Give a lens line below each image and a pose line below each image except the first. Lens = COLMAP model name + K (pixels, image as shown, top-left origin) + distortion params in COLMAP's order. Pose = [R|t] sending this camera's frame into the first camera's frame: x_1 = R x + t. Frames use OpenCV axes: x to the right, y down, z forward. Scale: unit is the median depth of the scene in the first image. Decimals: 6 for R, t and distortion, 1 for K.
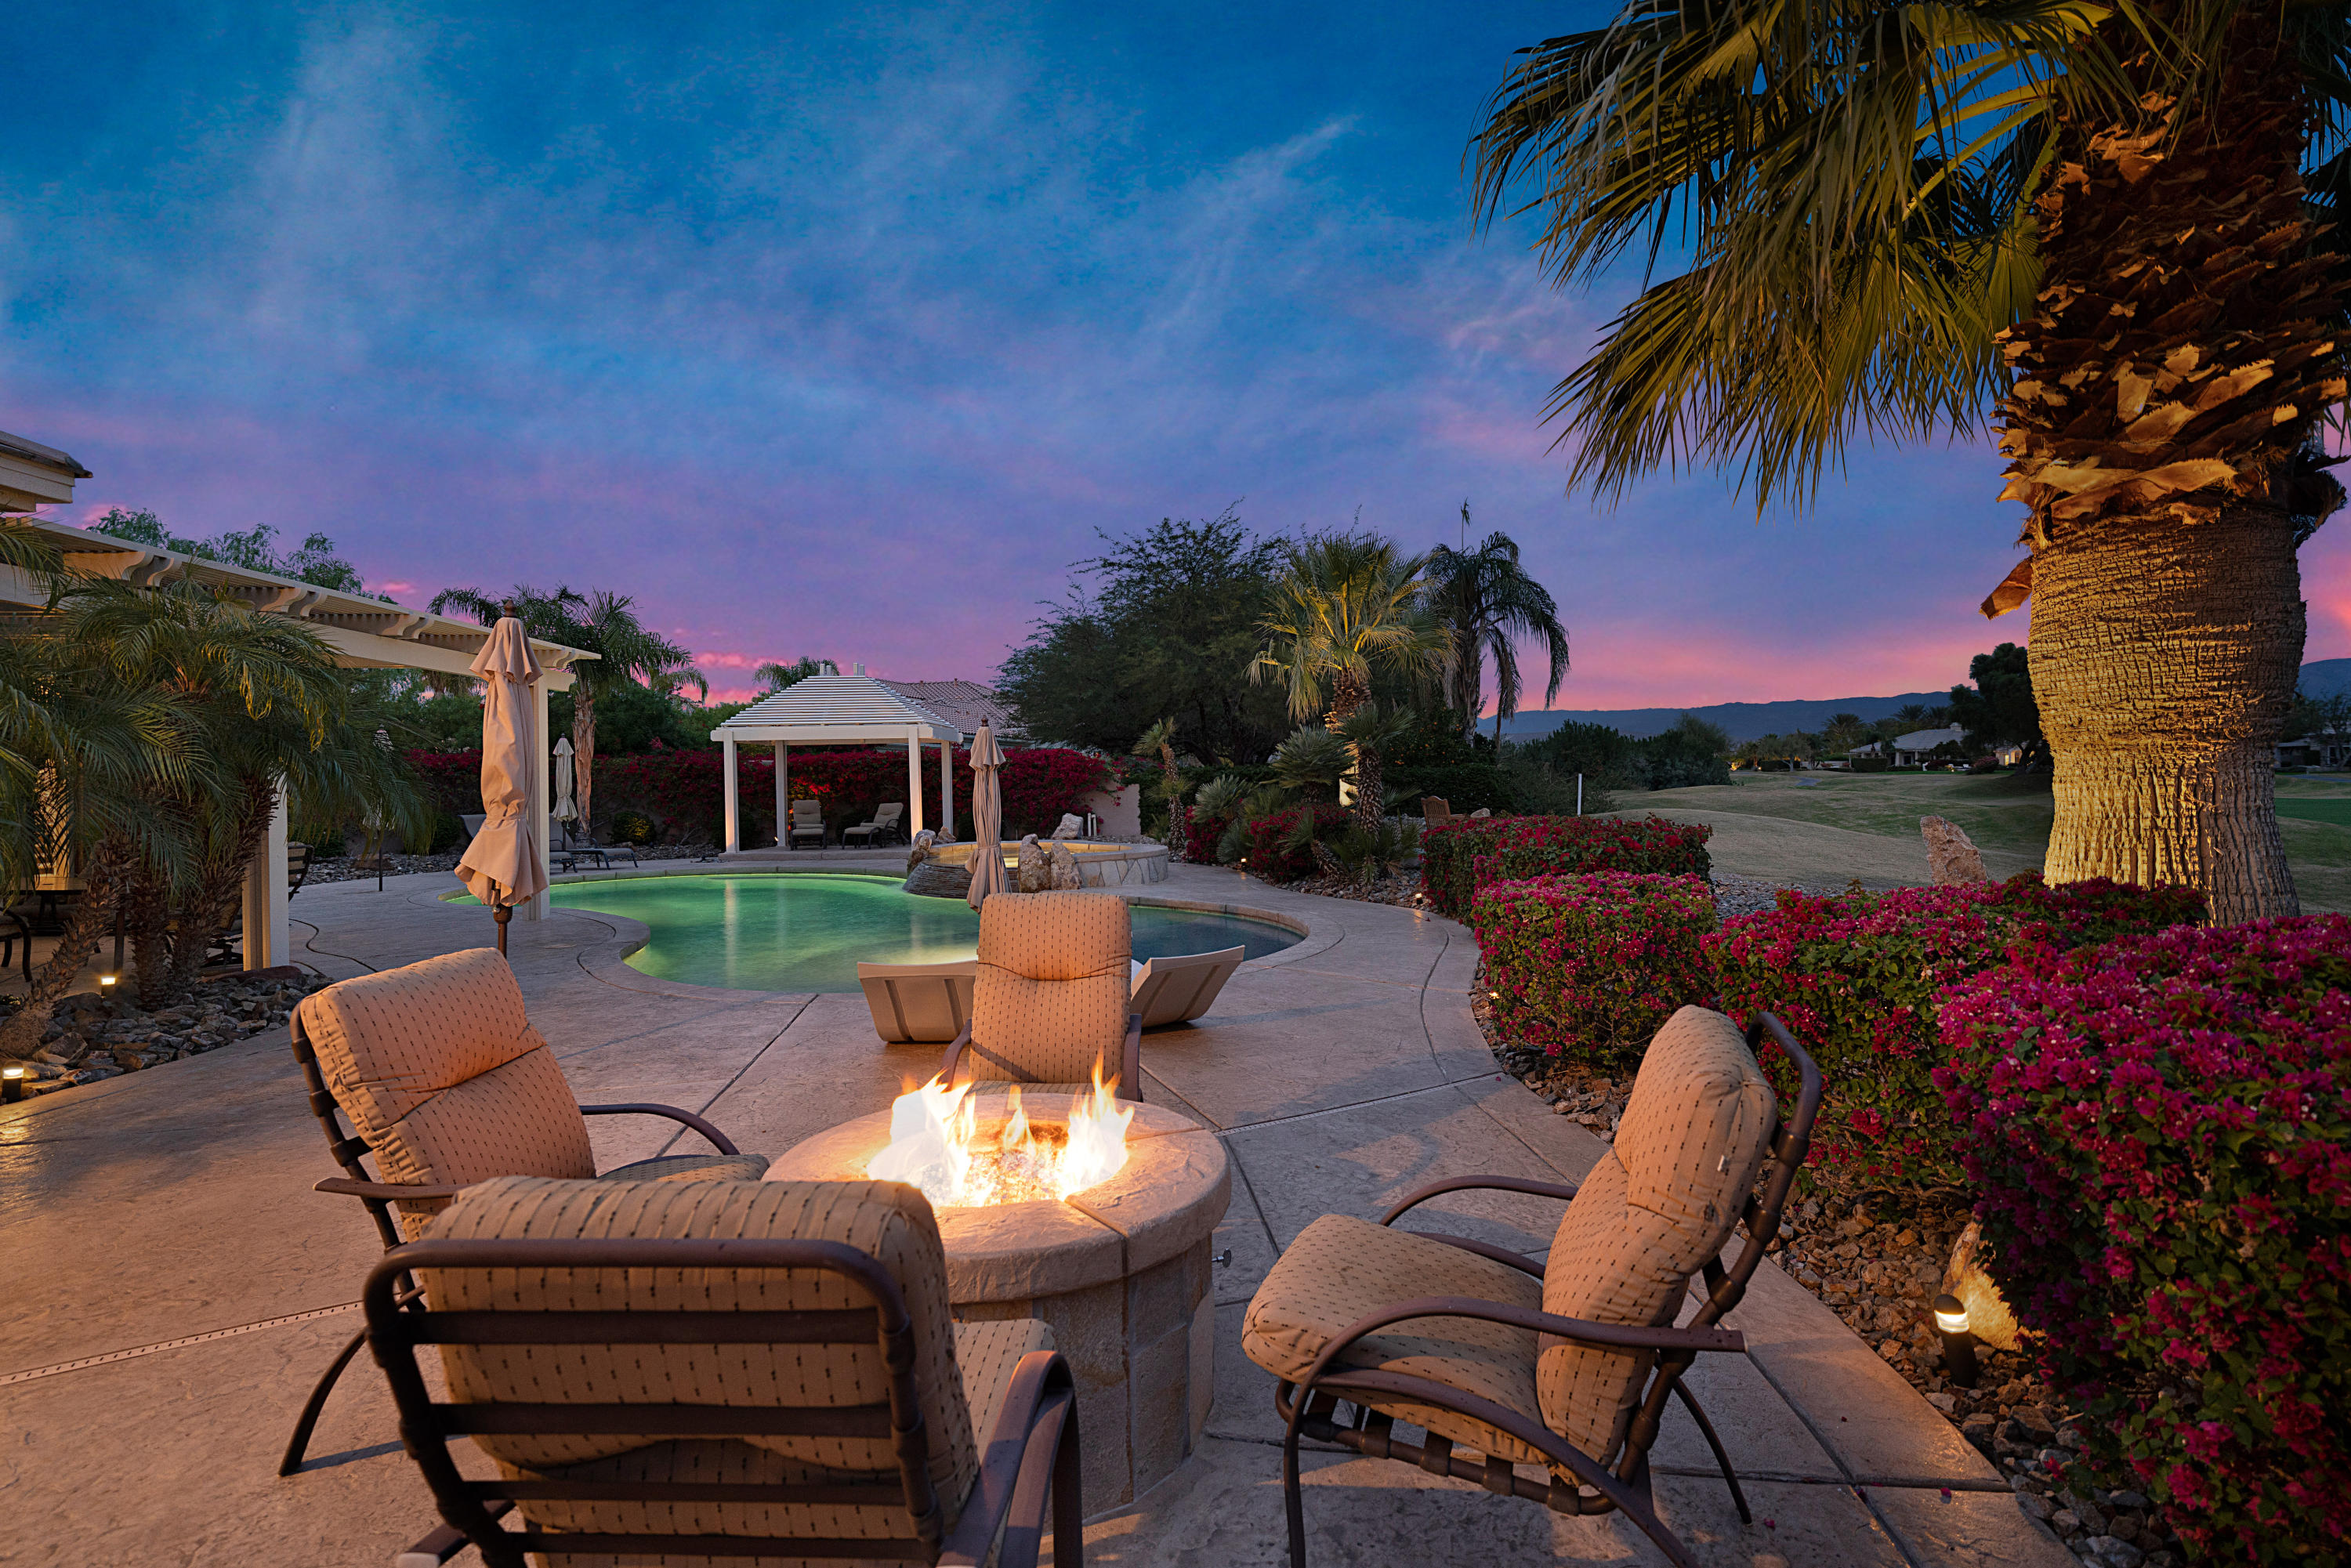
lens RADIAL K [[1079.0, 0, 1171.1], [0, 1079.0, 786.5], [0, 0, 1]] dist [0.010892, 0.001736]
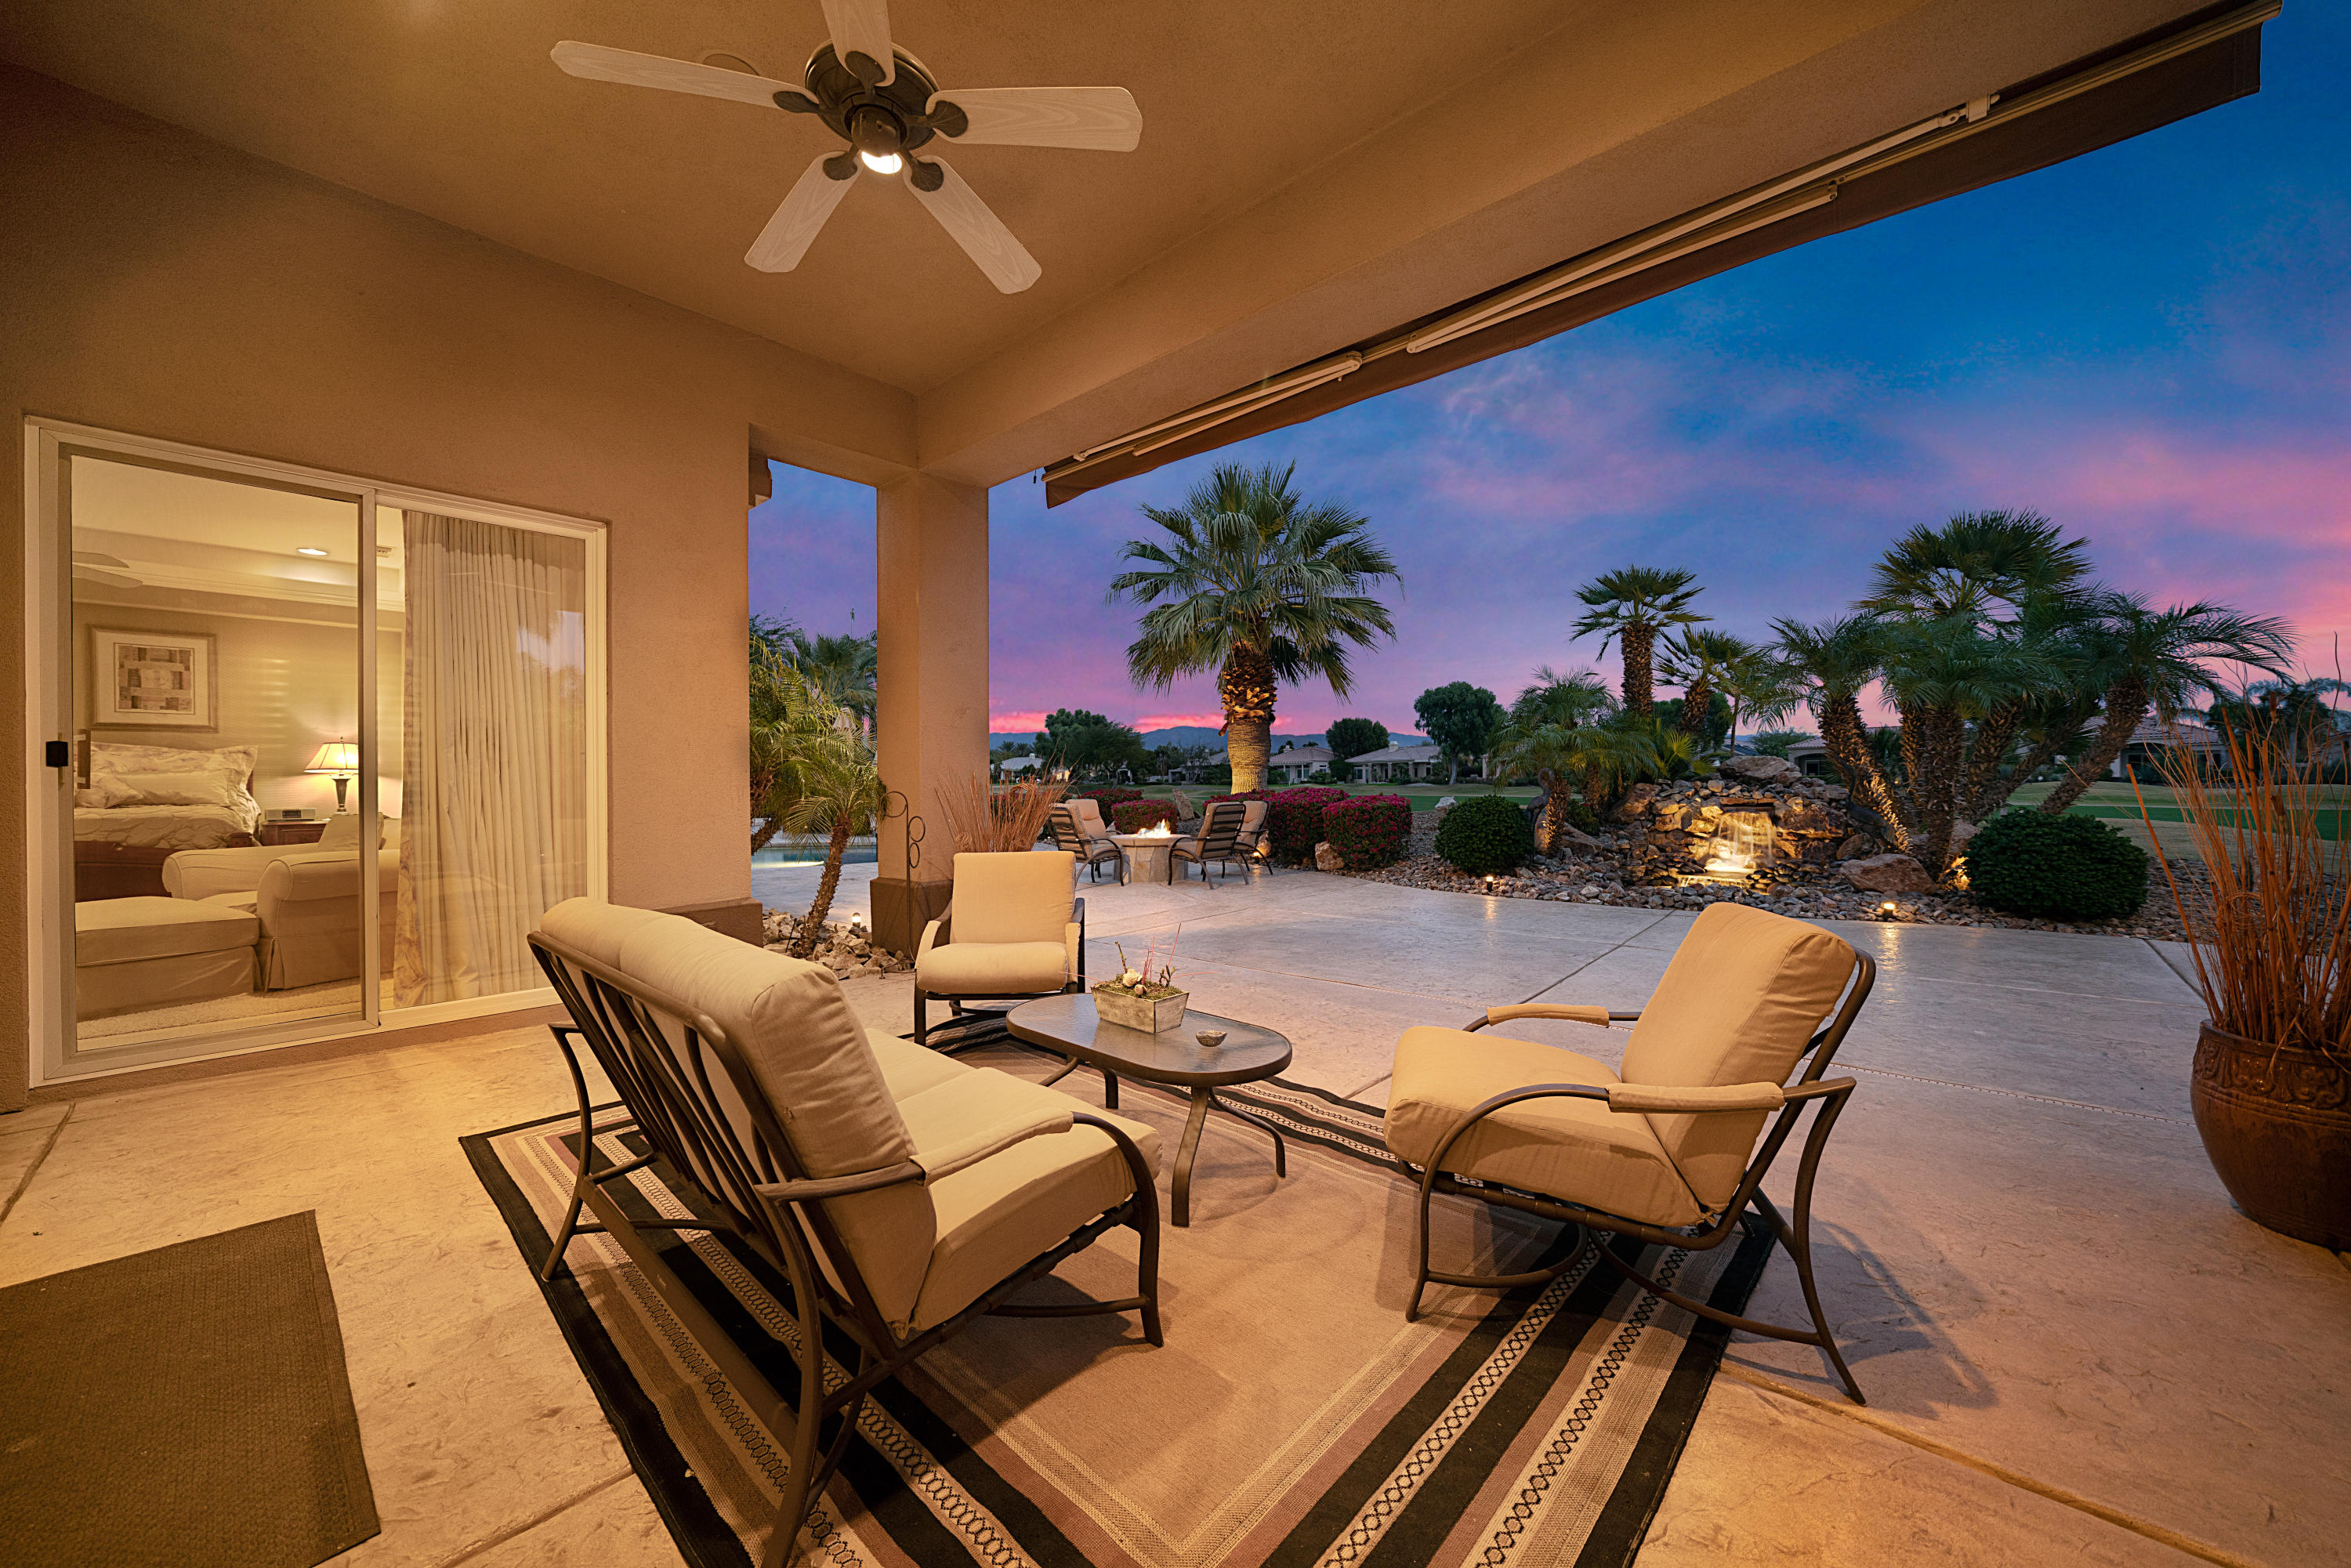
lens RADIAL K [[847.5, 0, 1178.3], [0, 847.5, 783.7], [0, 0, 1]] dist [-0.009832, 0.000086]
pose [[0.689291, 0.005945, 0.724460, -0.407261], [0.003532, 0.999927, -0.011566, 0.015065], [-0.724476, 0.010531, 0.689220, -0.268556]]
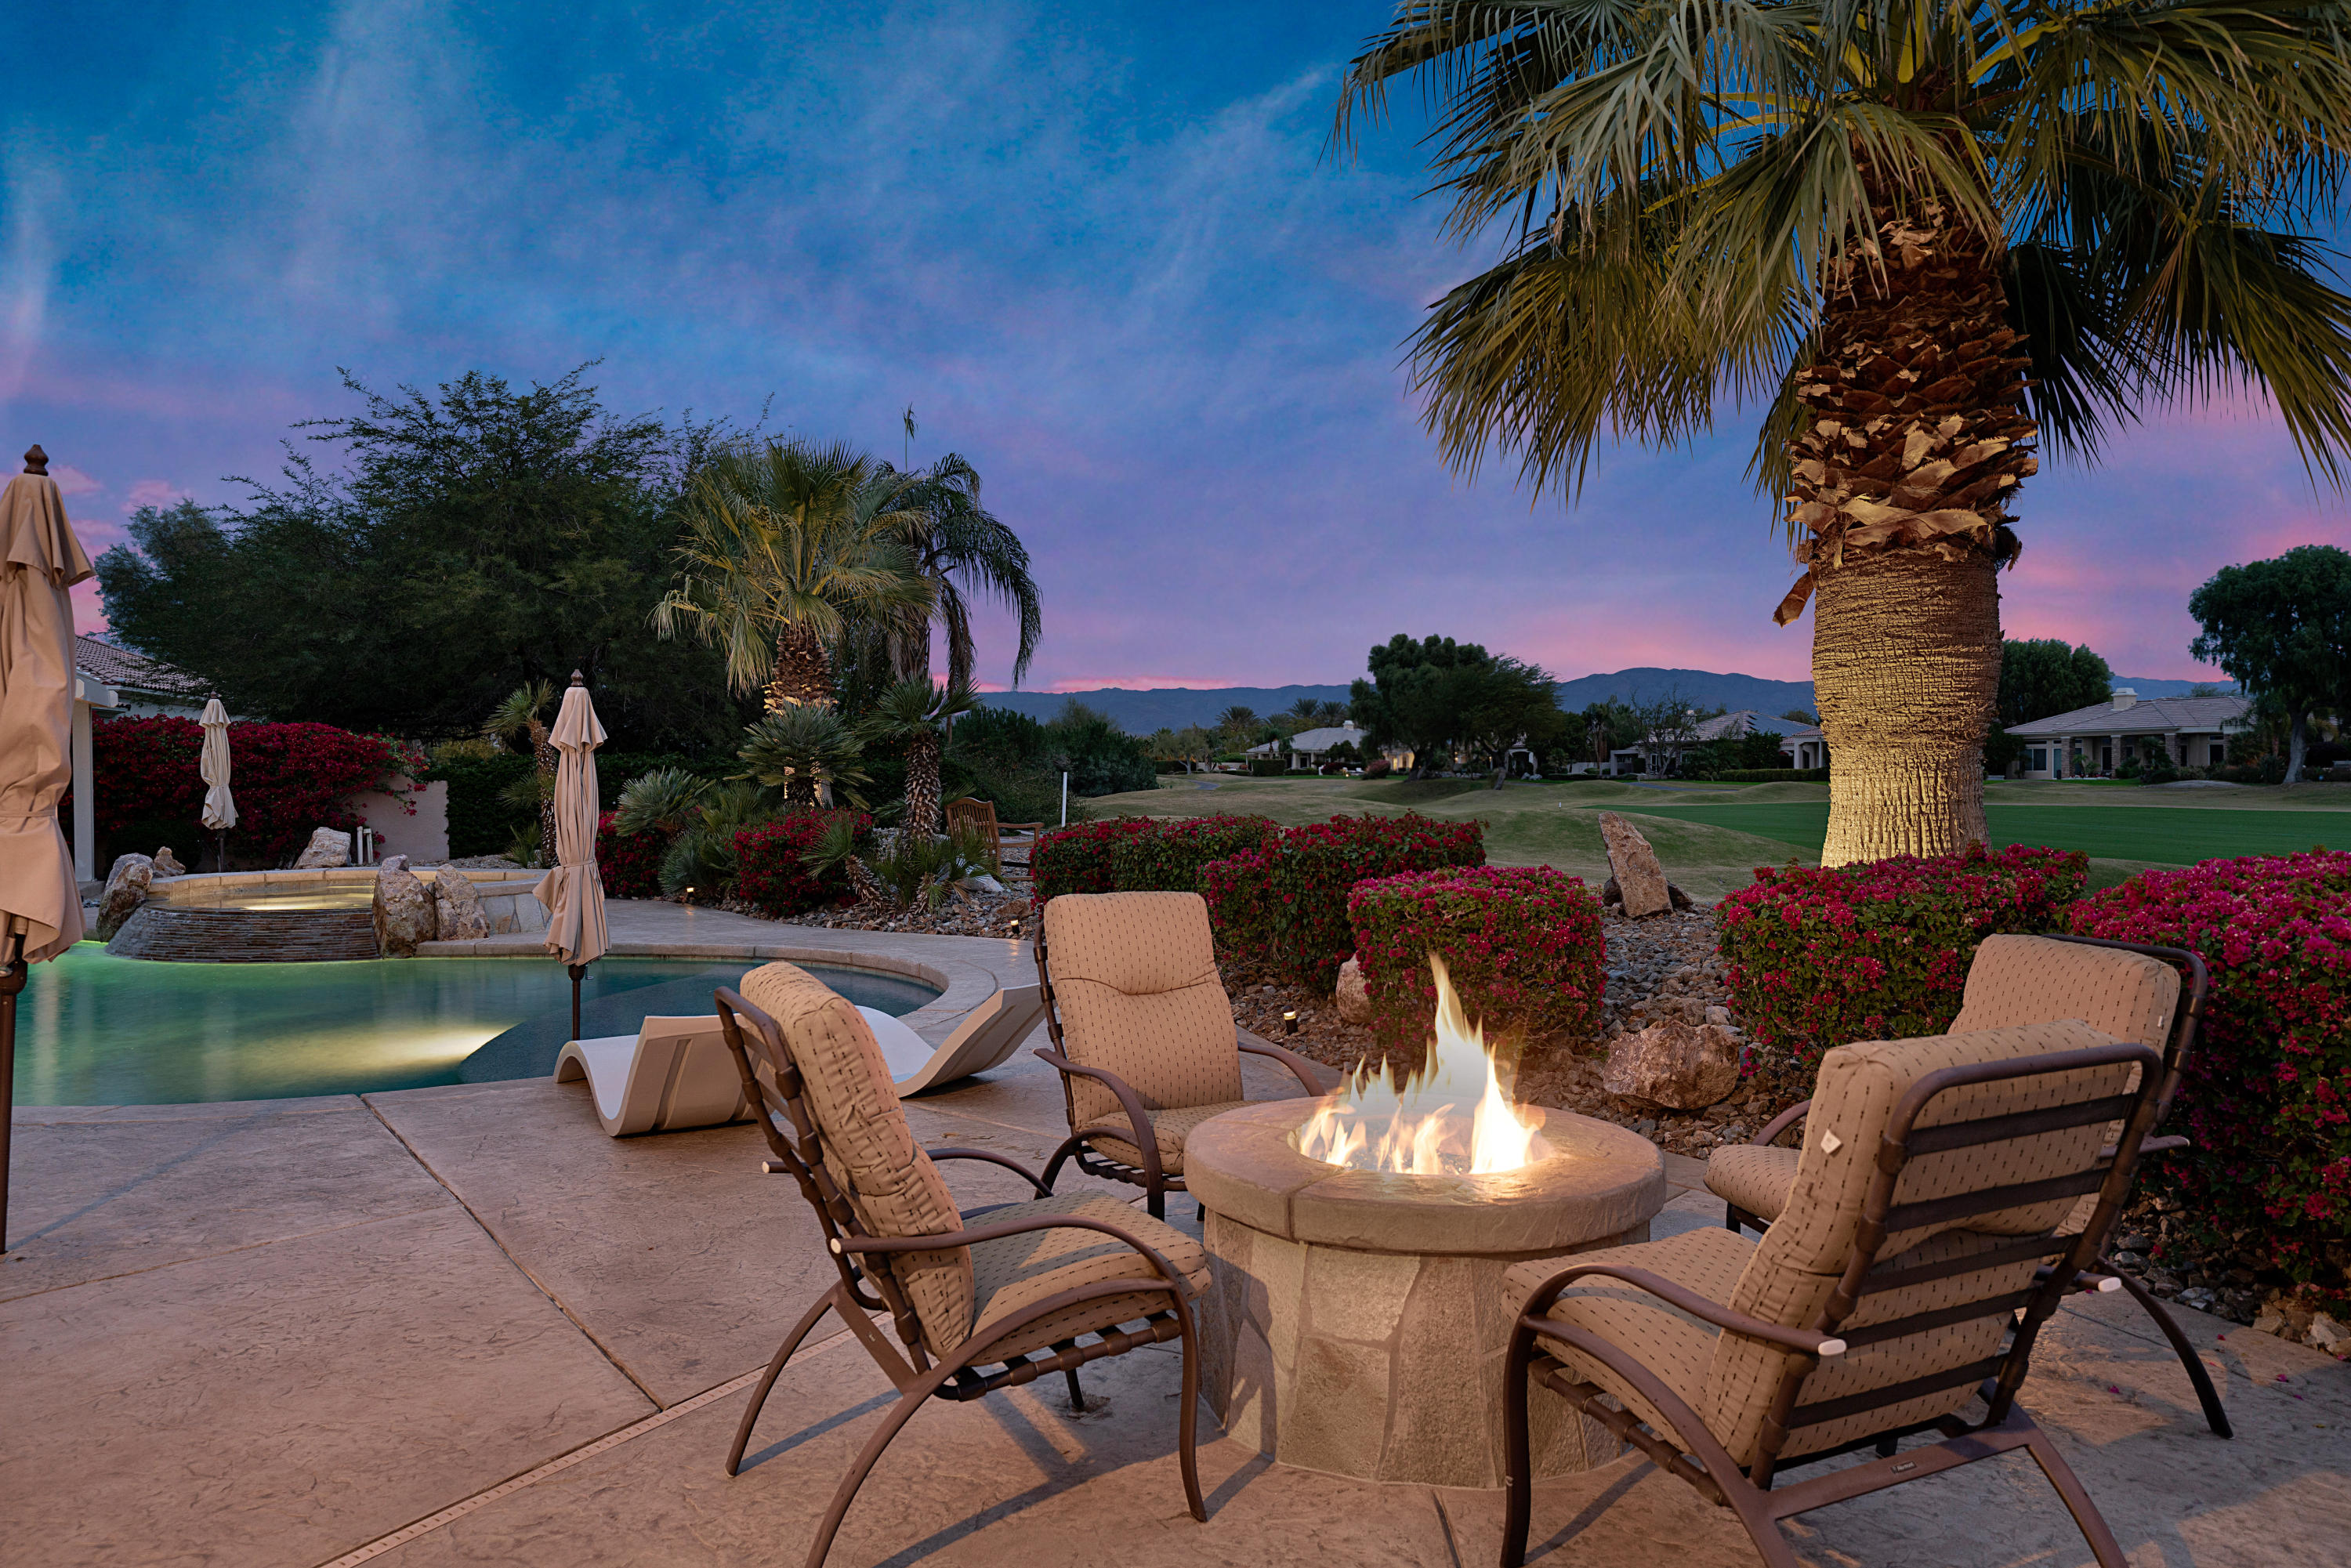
lens RADIAL K [[1523.6, 0, 1168.9], [0, 1523.6, 783.8], [0, 0, 1]] dist [0.028155, 0.003992]
pose [[0.869463, 0.006568, 0.493954, -0.129701], [-0.004080, 0.999973, -0.006113, 0.003967], [-0.493981, 0.003300, 0.869466, -0.010302]]
